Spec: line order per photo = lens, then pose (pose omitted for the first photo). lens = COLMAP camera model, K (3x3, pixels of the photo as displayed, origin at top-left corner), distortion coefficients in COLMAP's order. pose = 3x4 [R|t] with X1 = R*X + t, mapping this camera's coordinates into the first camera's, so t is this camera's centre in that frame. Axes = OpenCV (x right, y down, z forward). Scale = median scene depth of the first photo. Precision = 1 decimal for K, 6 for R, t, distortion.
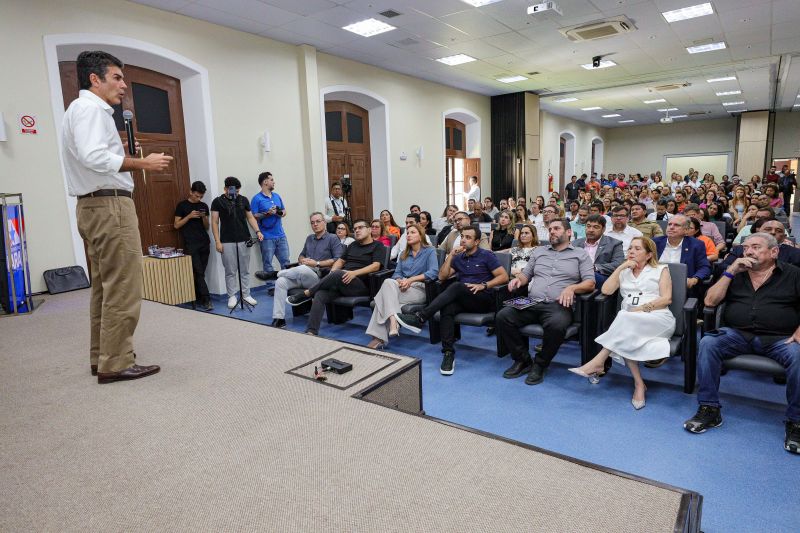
lens RADIAL K [[495.3, 0, 400.0], [0, 495.3, 266.5], [0, 0, 1]] dist [0.002706, 0.001778]
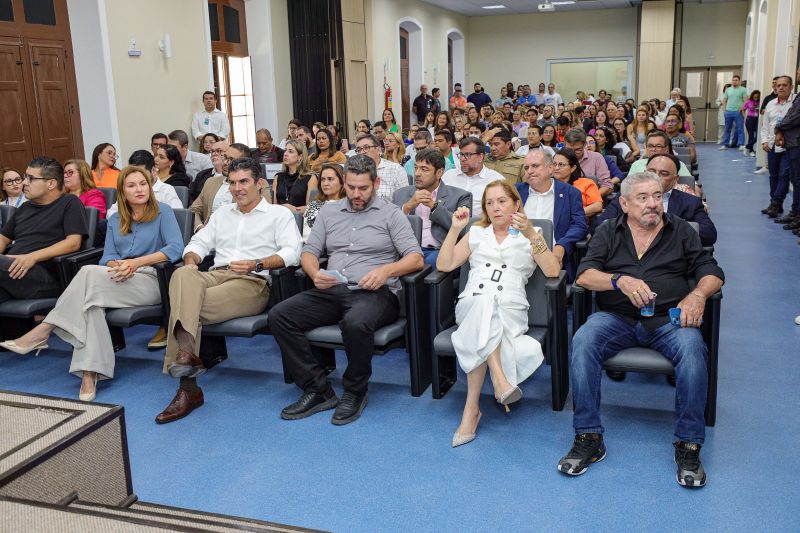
lens RADIAL K [[786.4, 0, 400.0], [0, 786.4, 266.5], [0, 0, 1]] dist [-0.000395, -0.002911]
pose [[0.957513, -0.054324, 0.283227, 0.057228], [0.042155, 0.997914, 0.048888, -0.002276], [-0.285292, -0.034871, 0.957806, 0.029330]]
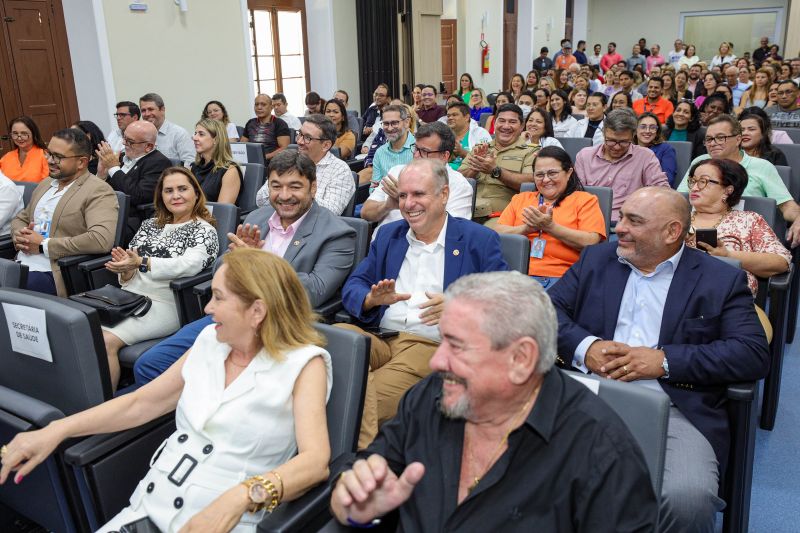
lens RADIAL K [[704.1, 0, 400.0], [0, 704.1, 266.5], [0, 0, 1]] dist [0.004526, -0.003693]
pose [[0.996971, -0.019793, 0.075218, 0.417456], [0.010431, 0.992367, 0.122878, -0.073393], [-0.077076, -0.121721, 0.989567, 0.415384]]
